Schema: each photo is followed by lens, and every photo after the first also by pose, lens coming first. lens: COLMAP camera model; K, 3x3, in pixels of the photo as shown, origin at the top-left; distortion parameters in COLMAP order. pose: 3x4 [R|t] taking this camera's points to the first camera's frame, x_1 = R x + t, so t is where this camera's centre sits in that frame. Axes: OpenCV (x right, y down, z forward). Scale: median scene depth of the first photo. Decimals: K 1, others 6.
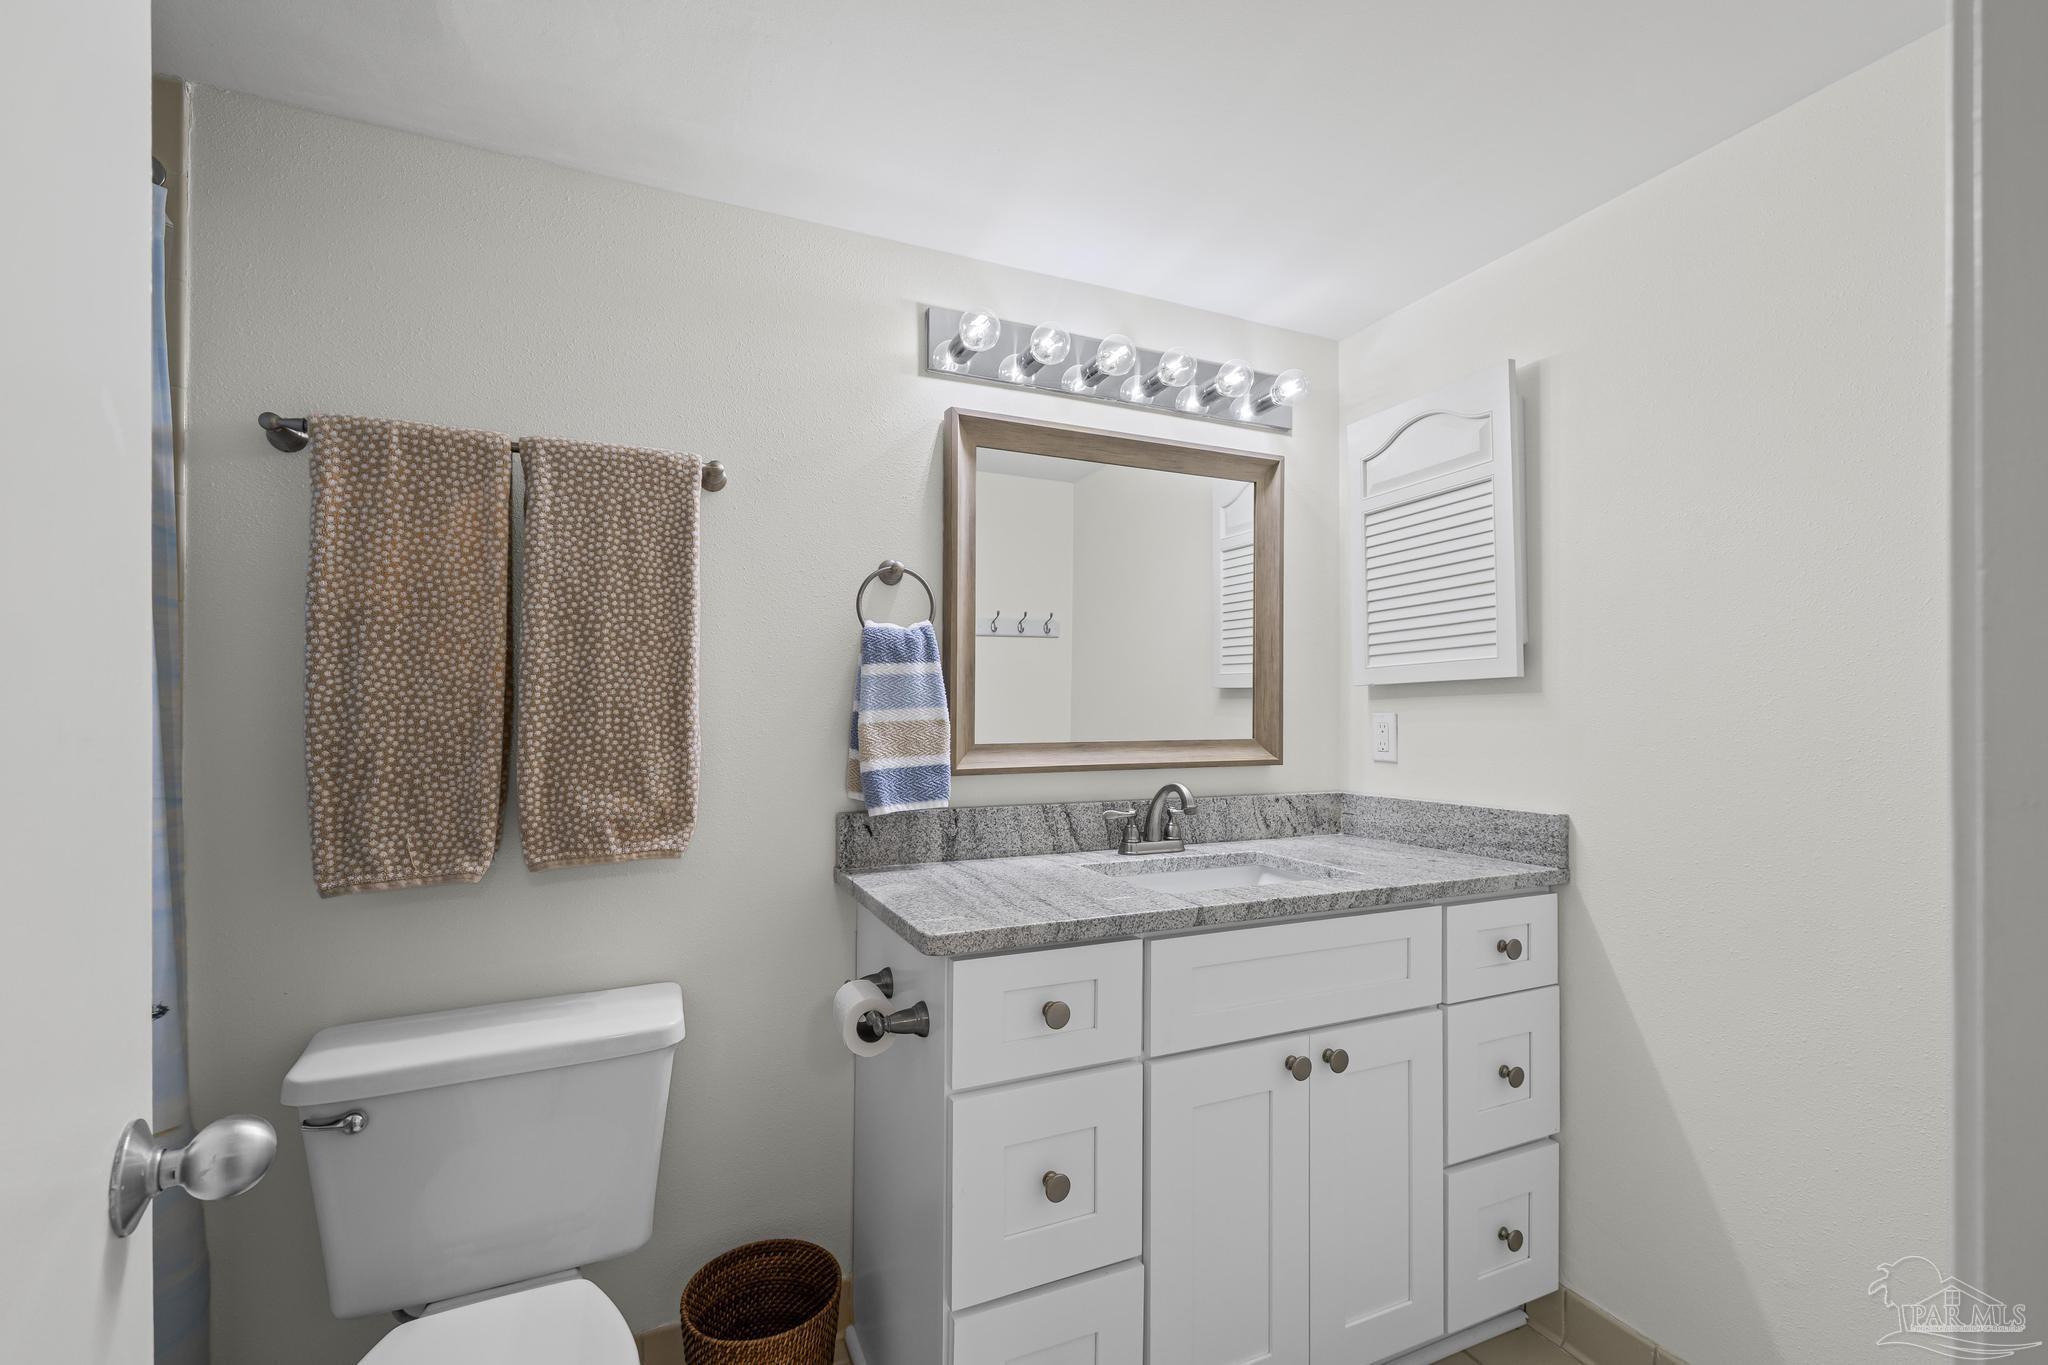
lens RADIAL K [[864.5, 0, 1019.0], [0, 864.5, 713.4], [0, 0, 1]] dist [0.000741, -0.000152]
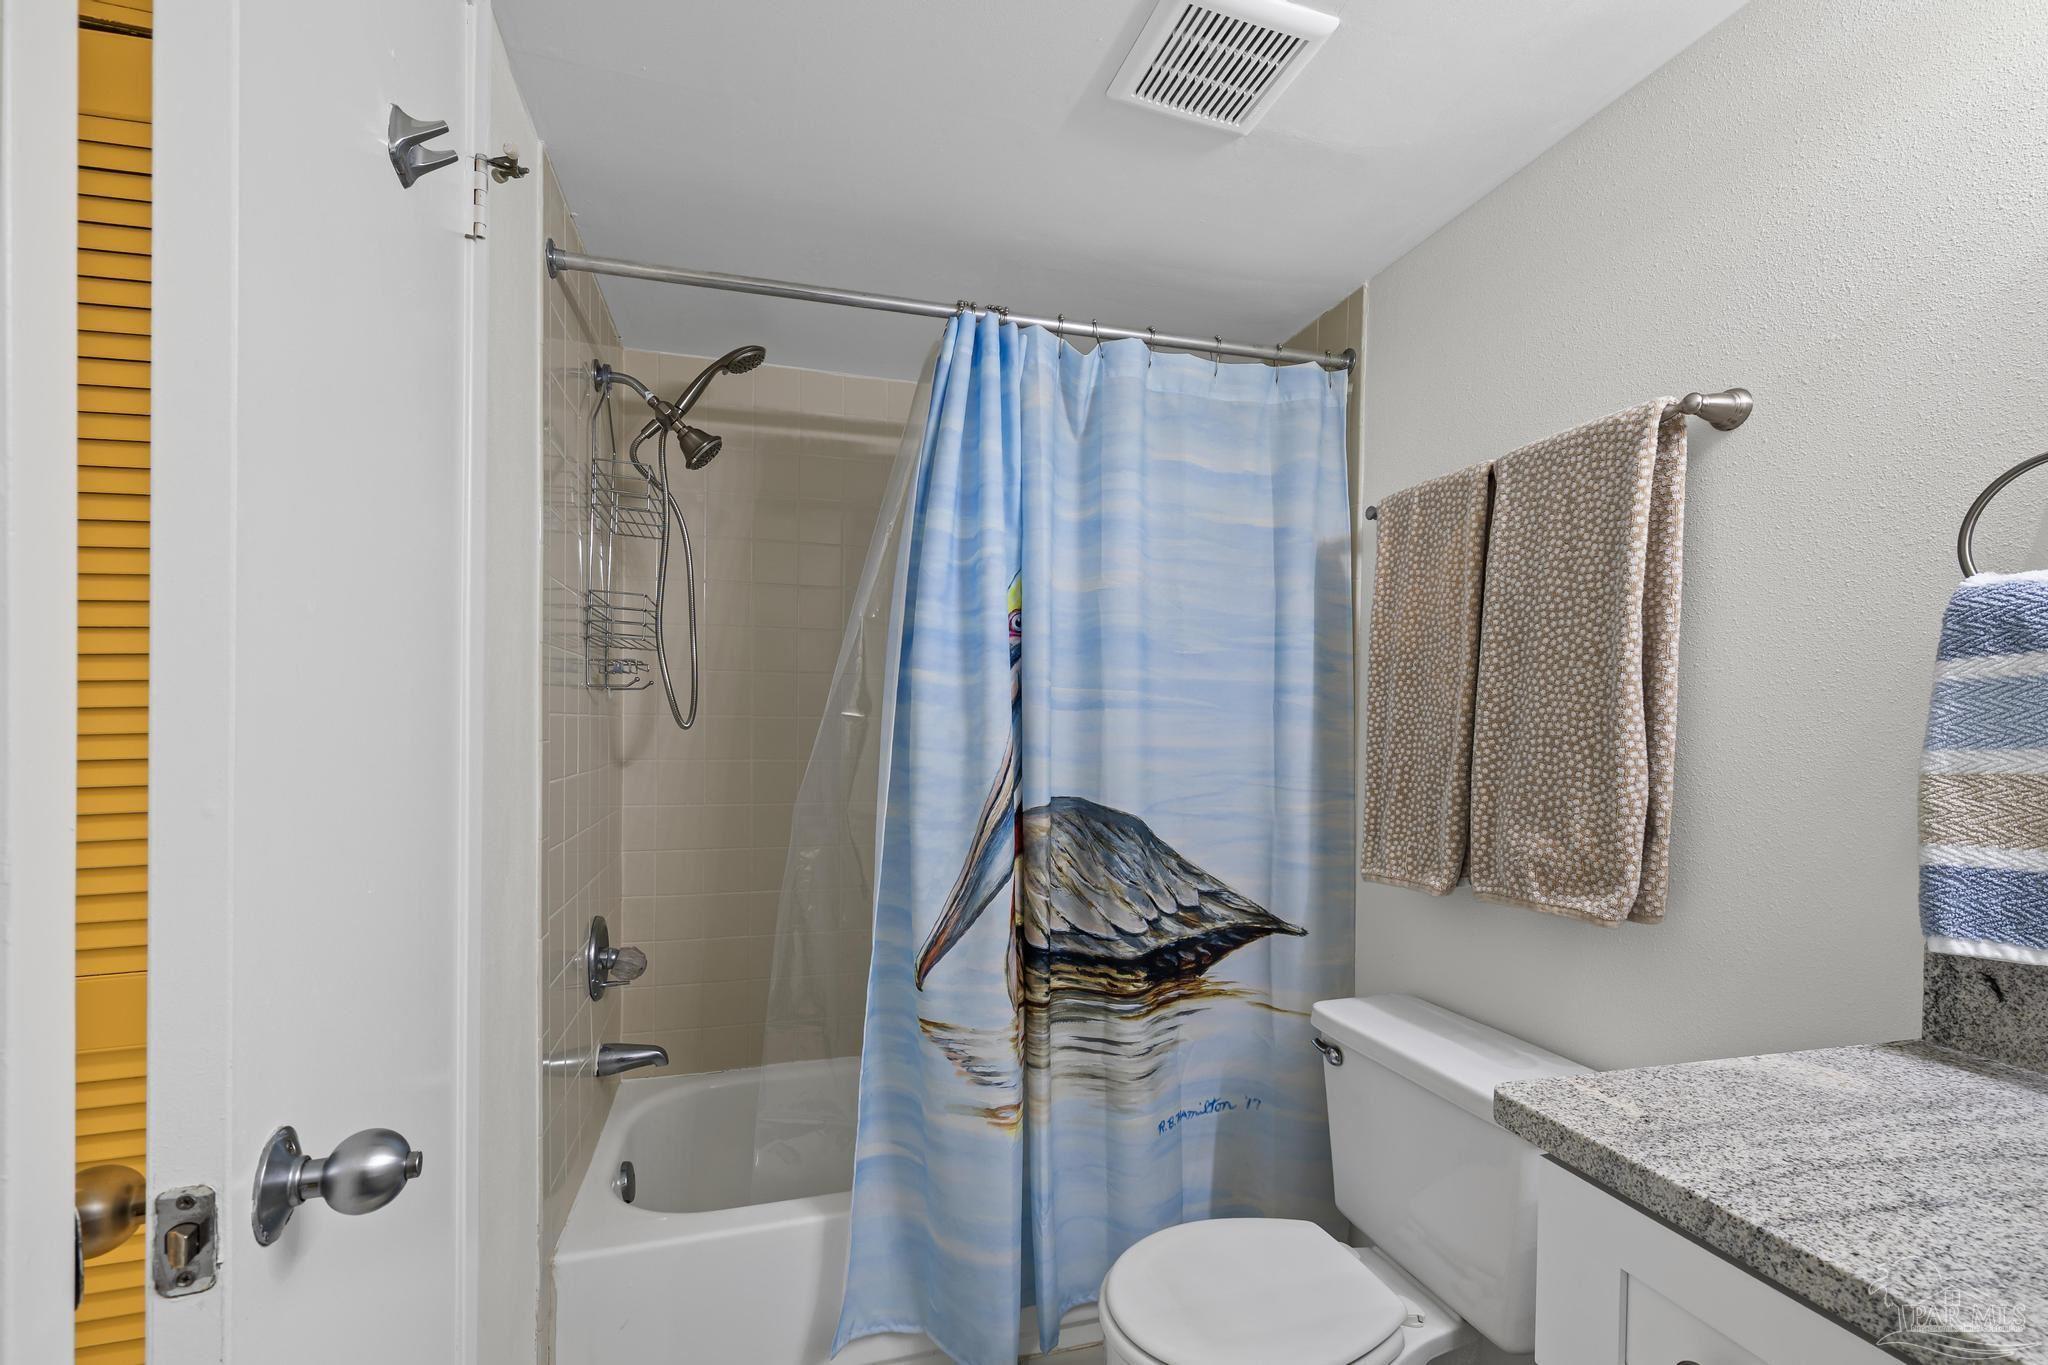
lens RADIAL K [[864.5, 0, 1019.0], [0, 864.5, 713.4], [0, 0, 1]] dist [0.000741, -0.000152]
pose [[-0.122260, -0.000890, -0.992498, 0.465075], [0.003443, 0.999993, -0.001321, -0.029518], [0.992492, -0.003579, -0.122256, 0.577015]]
